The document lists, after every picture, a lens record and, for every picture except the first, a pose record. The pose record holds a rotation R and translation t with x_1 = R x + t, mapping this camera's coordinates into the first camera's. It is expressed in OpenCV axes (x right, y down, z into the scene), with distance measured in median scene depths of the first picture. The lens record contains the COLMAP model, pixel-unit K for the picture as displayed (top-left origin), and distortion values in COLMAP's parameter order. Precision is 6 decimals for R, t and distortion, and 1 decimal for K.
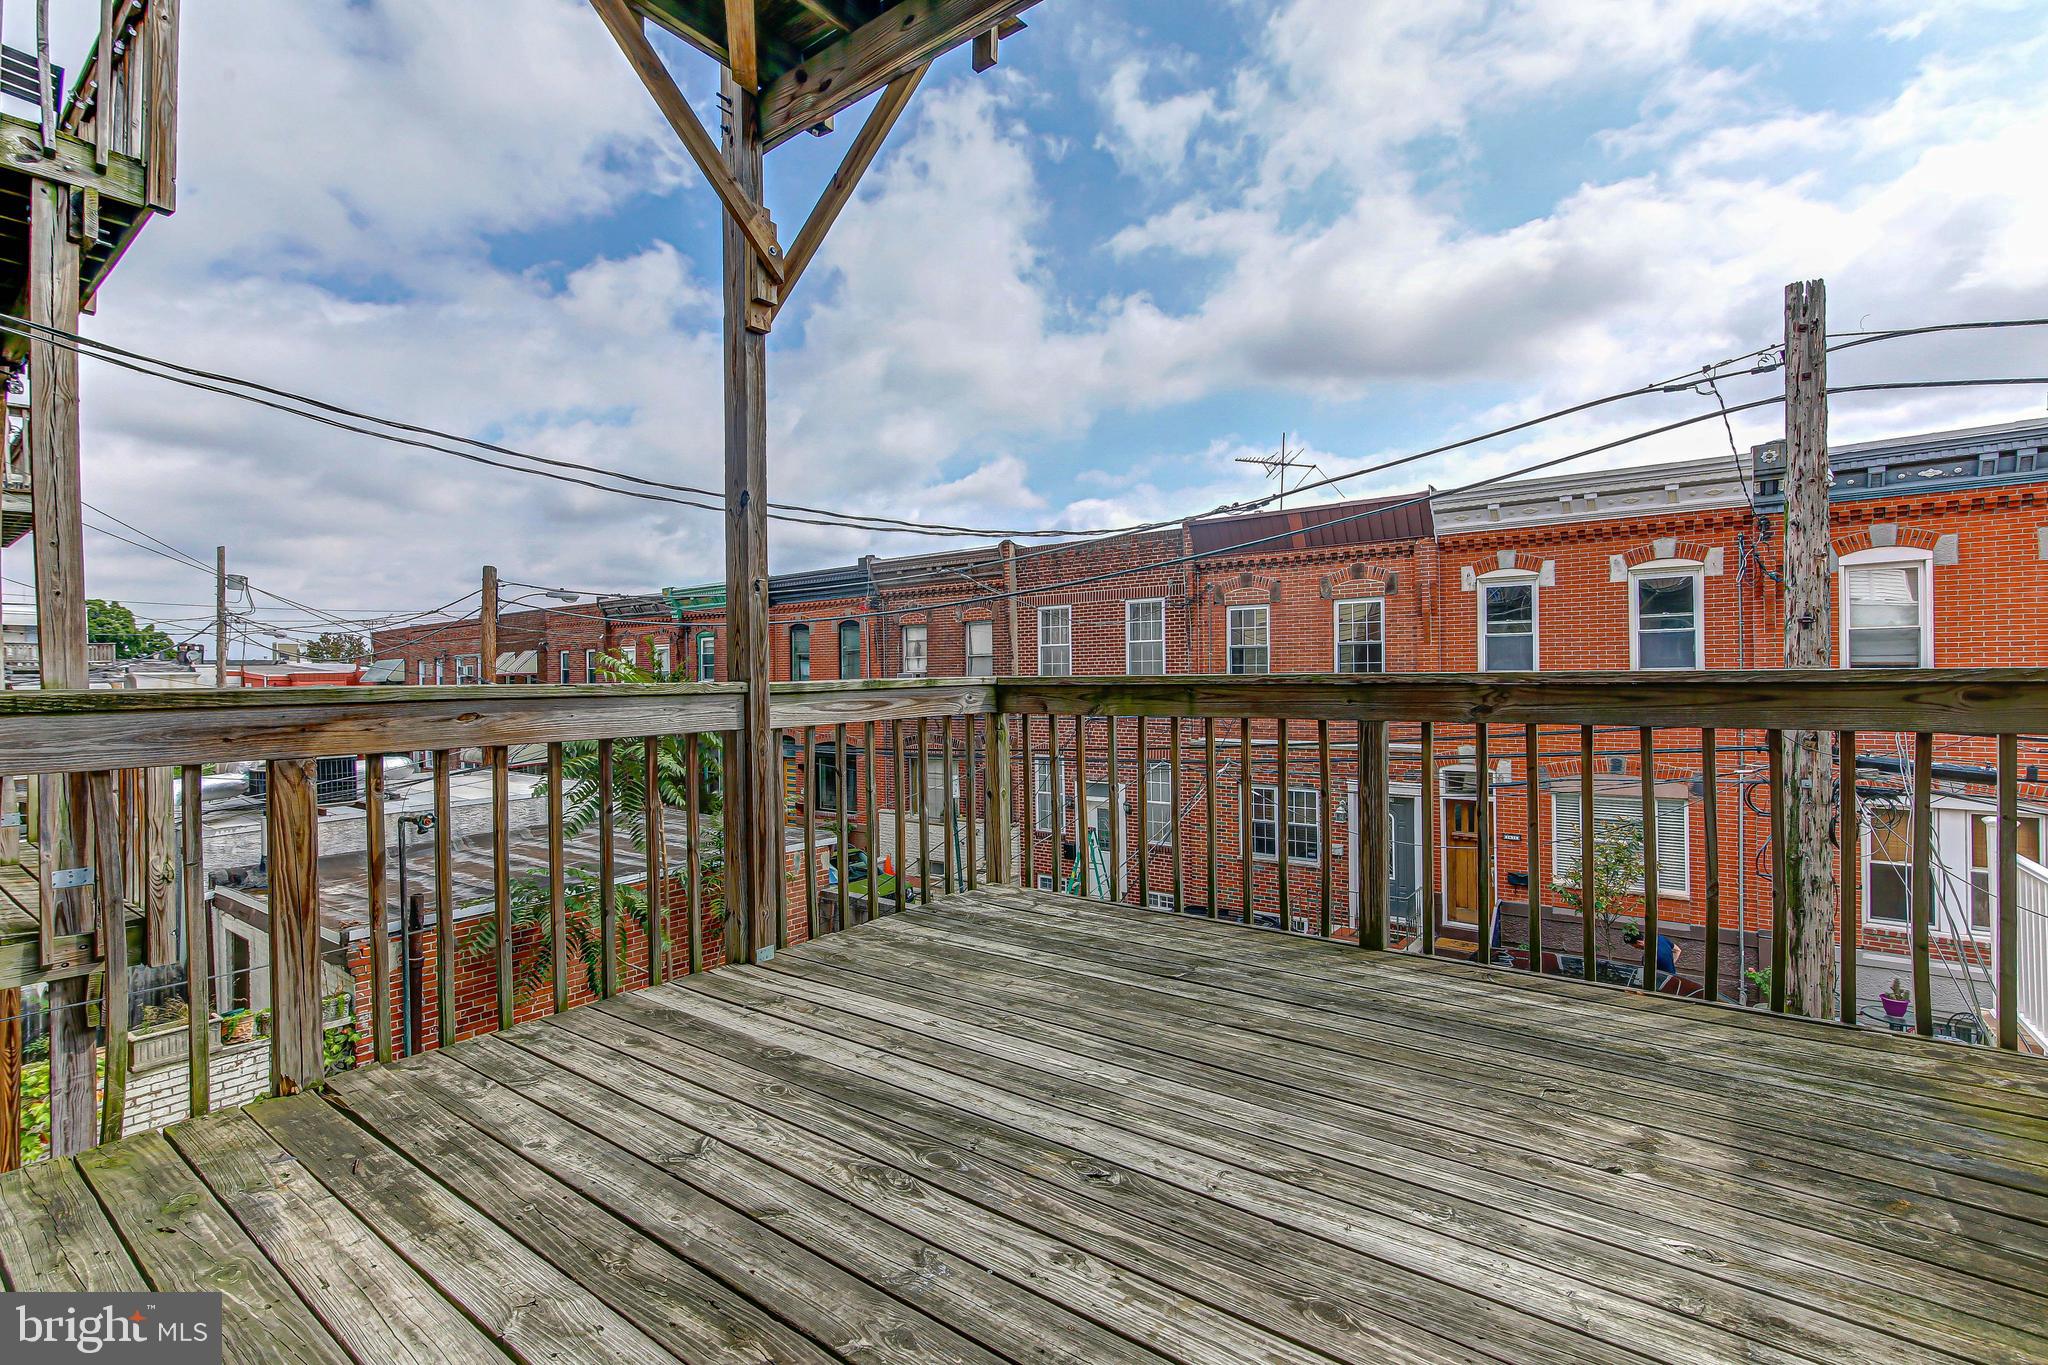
lens RADIAL K [[918.4, 0, 1020.9], [0, 918.4, 681.8], [0, 0, 1]] dist [0.013069, 0.002255]
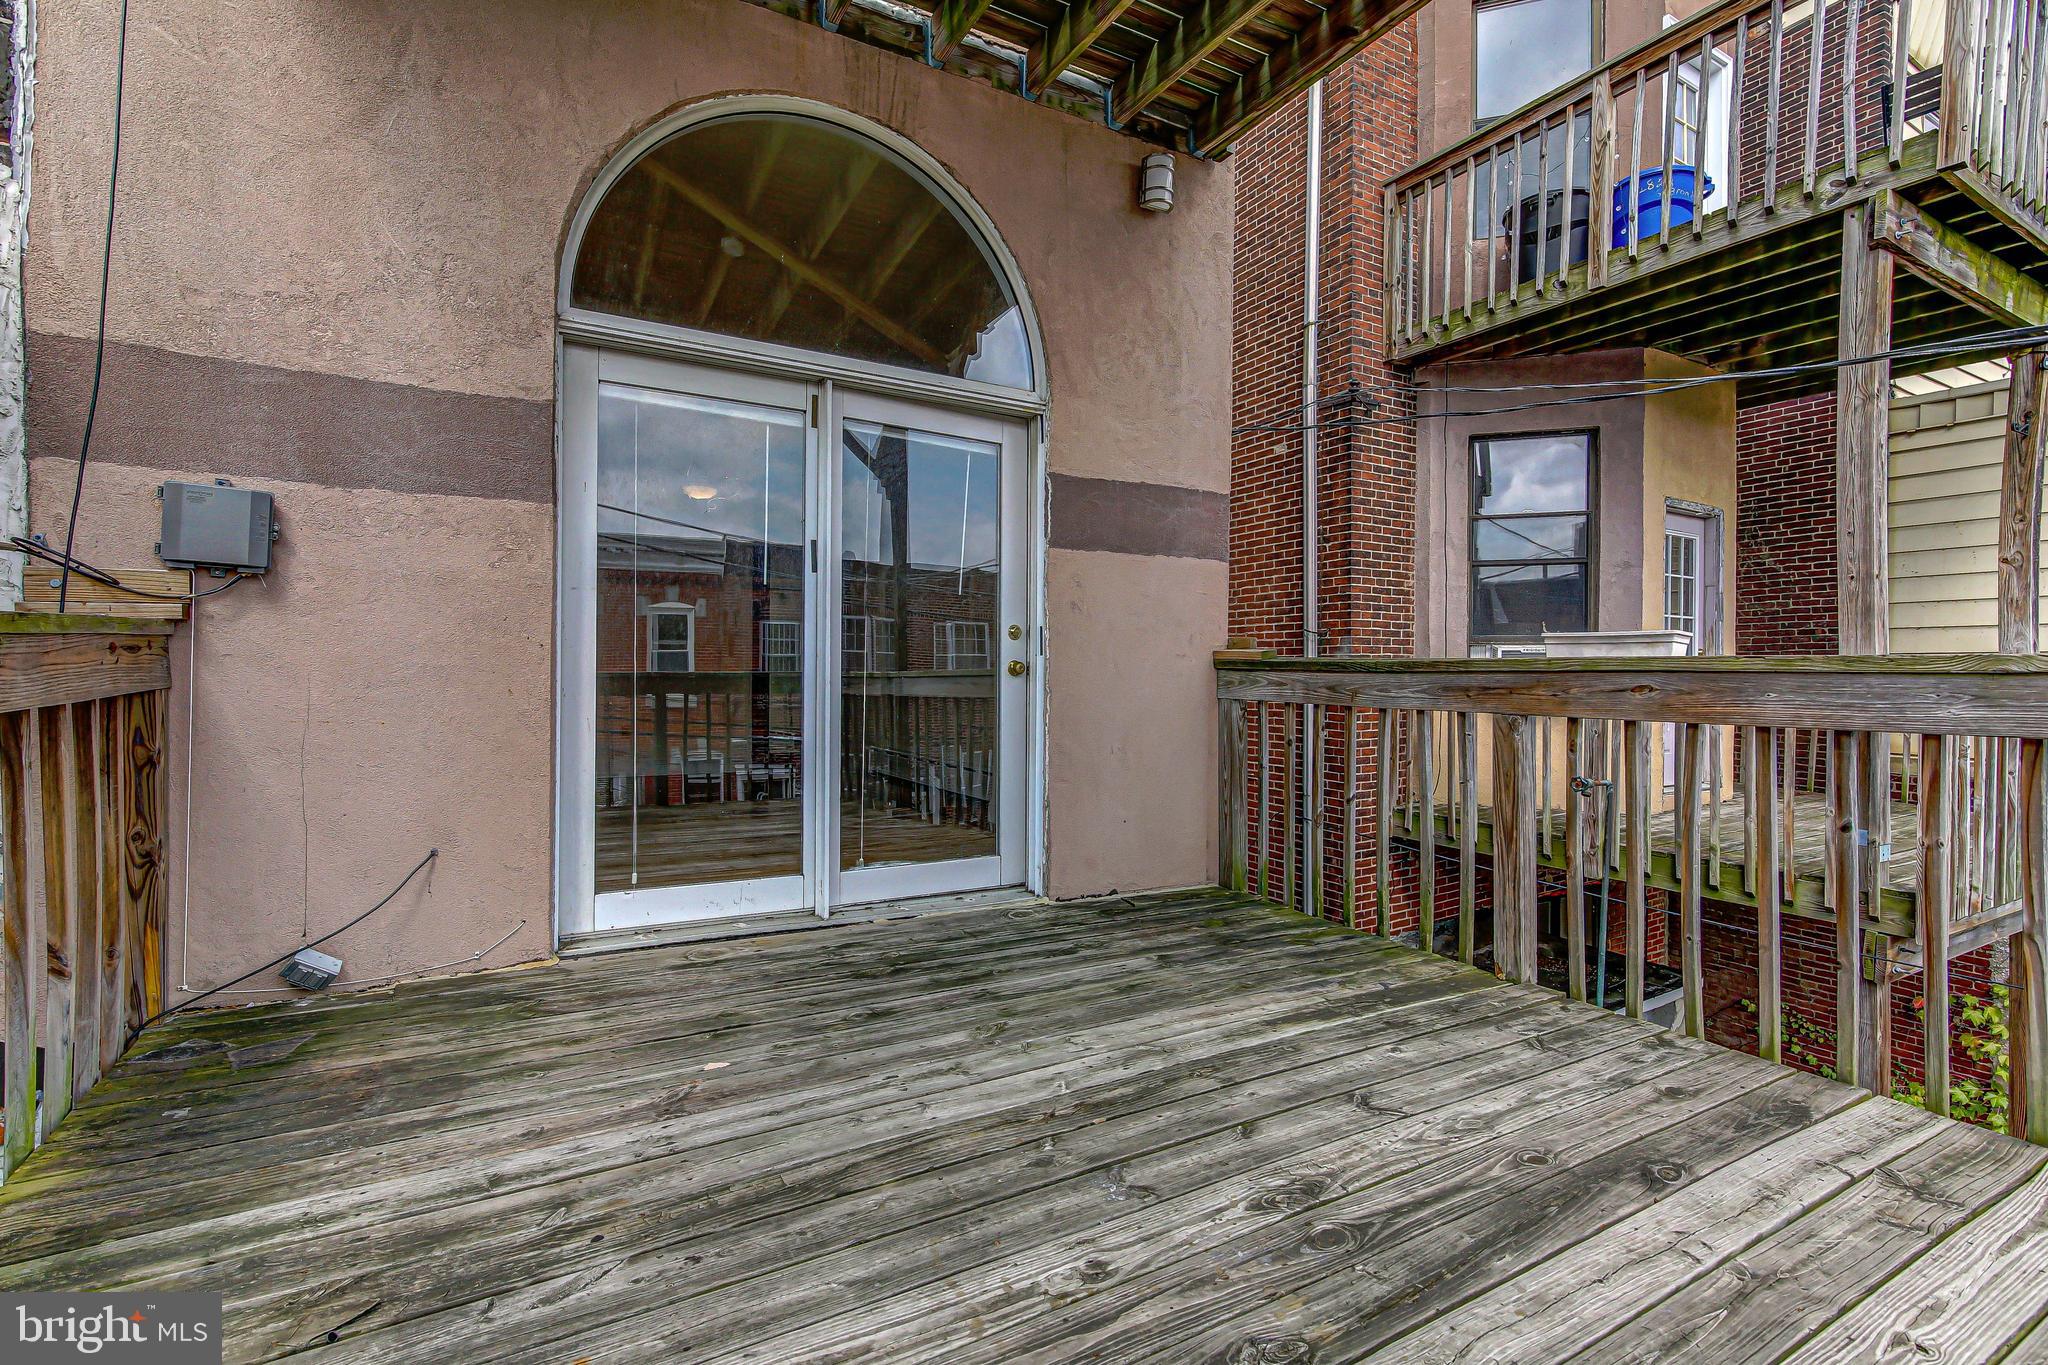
lens RADIAL K [[918.4, 0, 1016.3], [0, 918.4, 681.2], [0, 0, 1]] dist [0.013069, 0.002255]
pose [[-0.382811, 0.019757, -0.923615, 0.630406], [-0.005009, 0.999712, 0.023461, 0.012073], [0.923813, 0.013607, -0.382602, 0.875462]]
